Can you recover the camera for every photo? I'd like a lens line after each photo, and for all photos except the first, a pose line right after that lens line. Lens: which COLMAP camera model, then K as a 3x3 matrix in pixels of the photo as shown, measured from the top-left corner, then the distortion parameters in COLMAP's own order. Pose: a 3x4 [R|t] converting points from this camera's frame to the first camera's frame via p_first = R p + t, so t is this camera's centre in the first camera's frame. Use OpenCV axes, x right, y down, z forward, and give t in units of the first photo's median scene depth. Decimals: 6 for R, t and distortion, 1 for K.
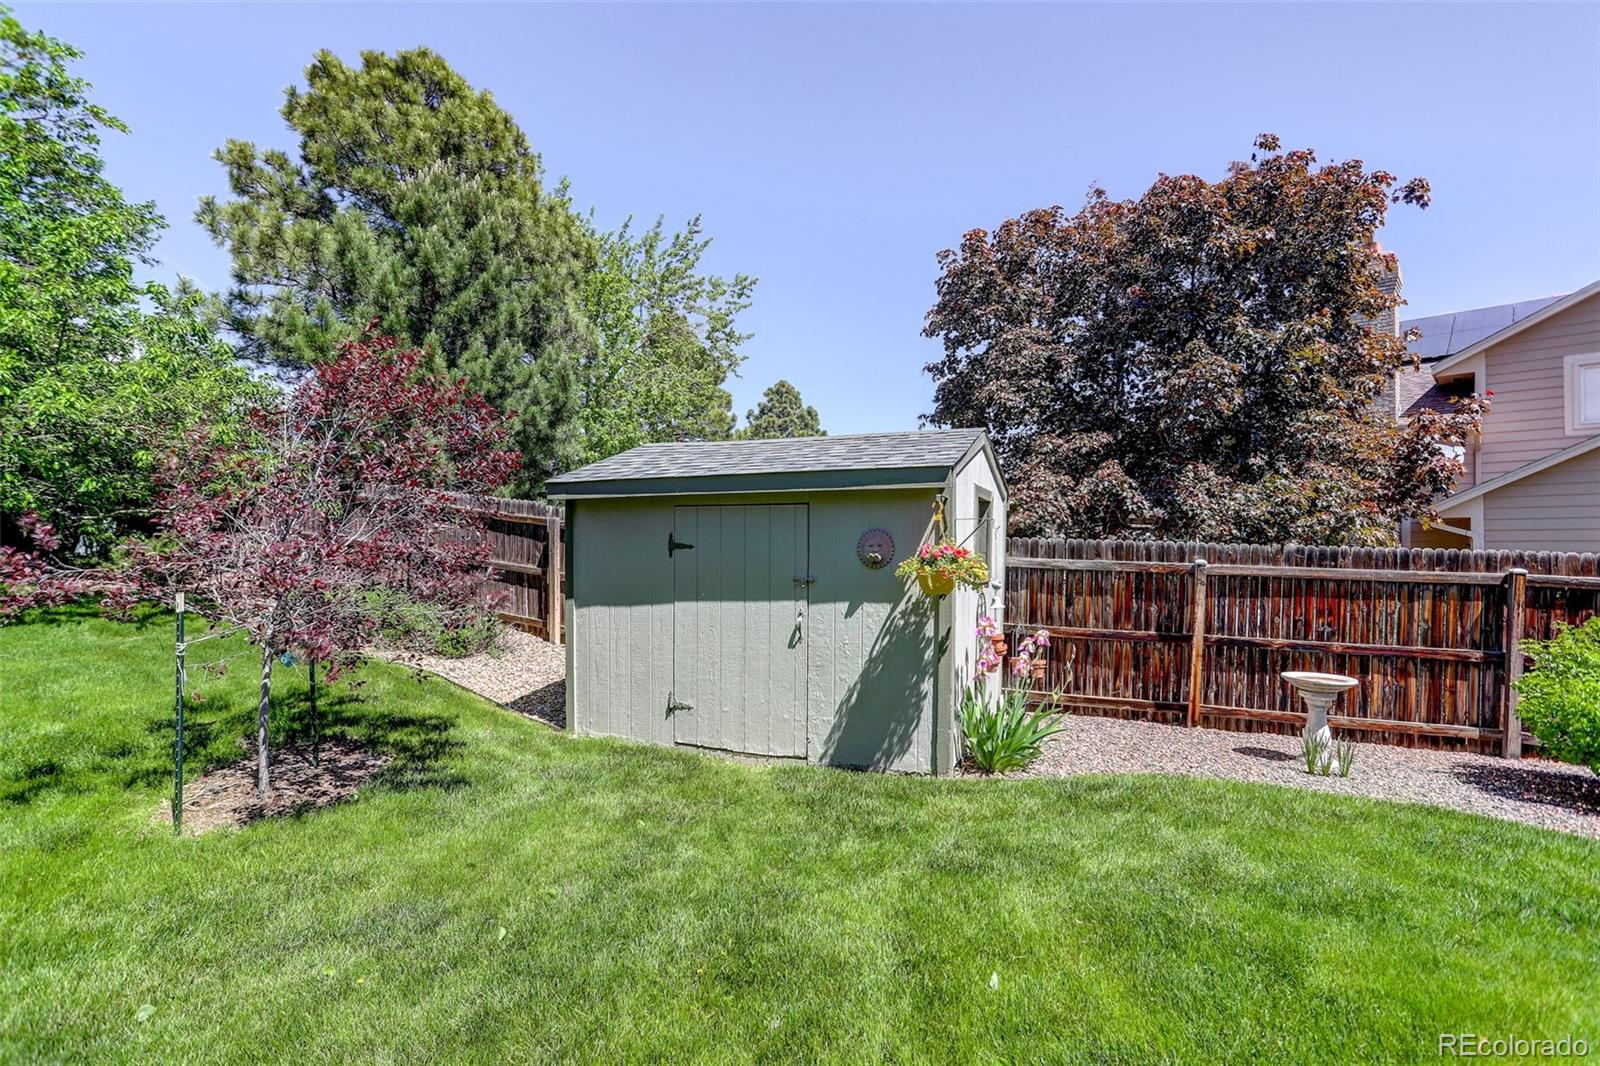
lens RADIAL K [[791.3, 0, 808.9], [0, 791.3, 541.6], [0, 0, 1]] dist [-0.061474, 0.027495]
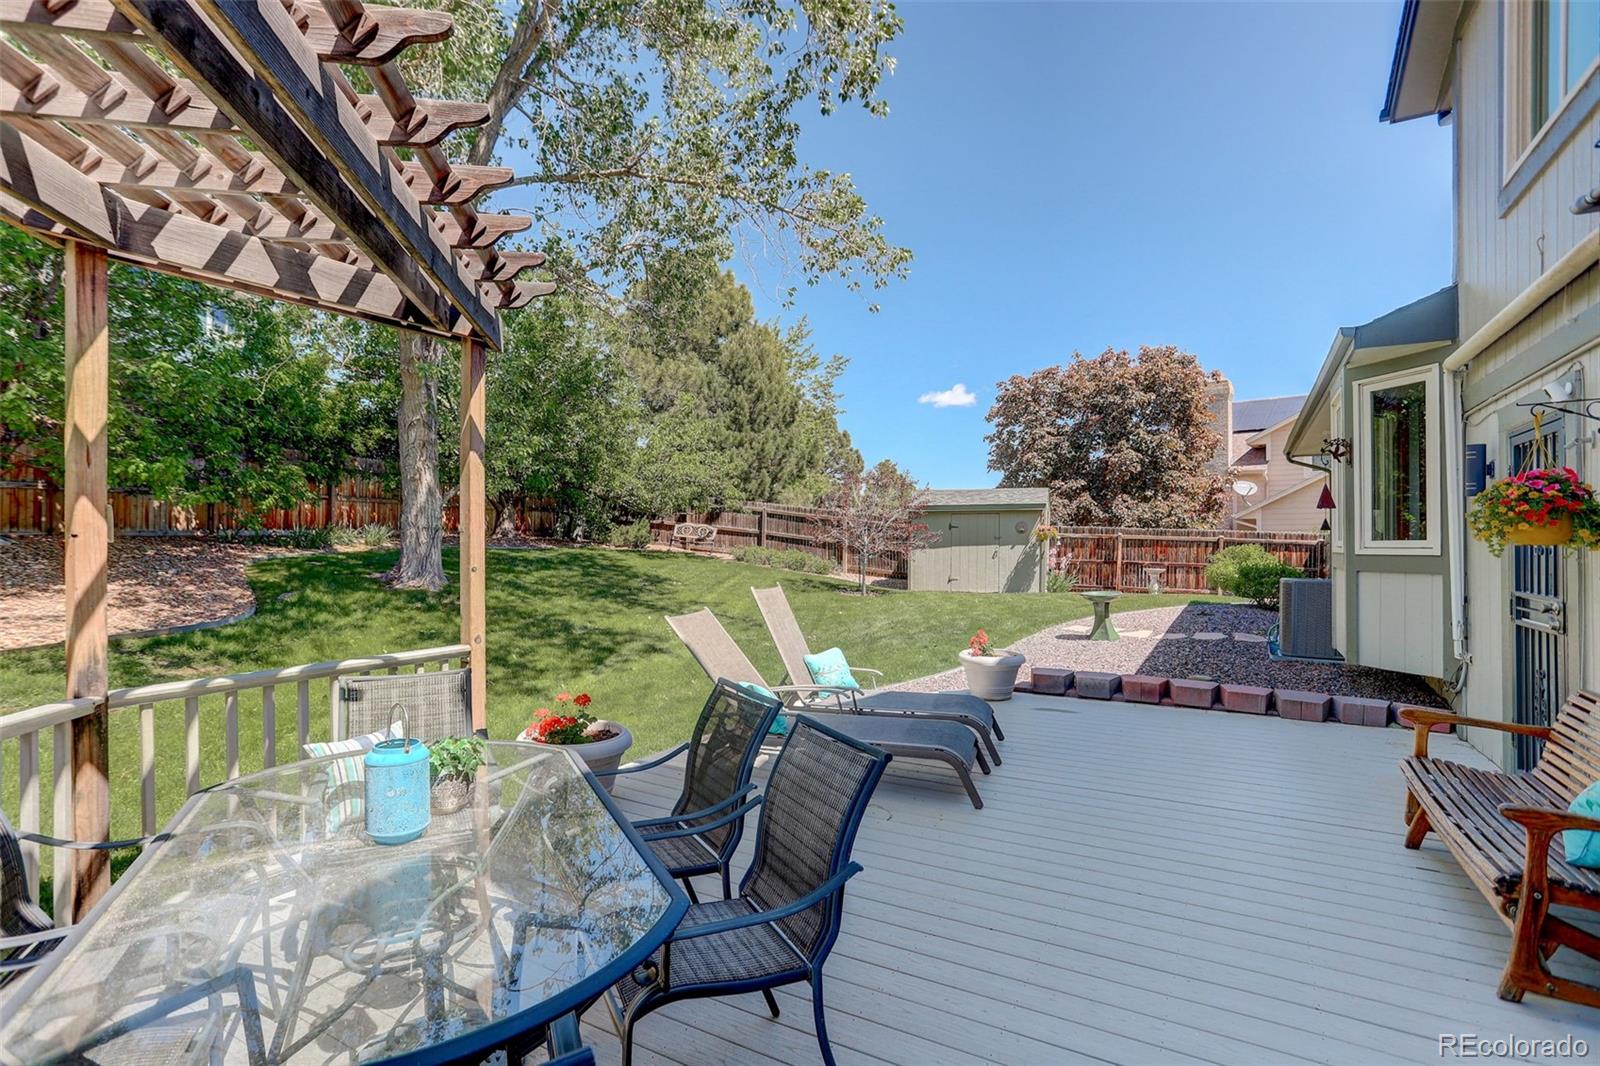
lens RADIAL K [[791.3, 0, 808.9], [0, 791.3, 541.6], [0, 0, 1]] dist [-0.061474, 0.027495]
pose [[0.998574, 0.001664, 0.053352, -0.620620], [-0.001808, 0.999995, 0.002639, 0.037845], [-0.053348, -0.002732, 0.998572, -1.423652]]
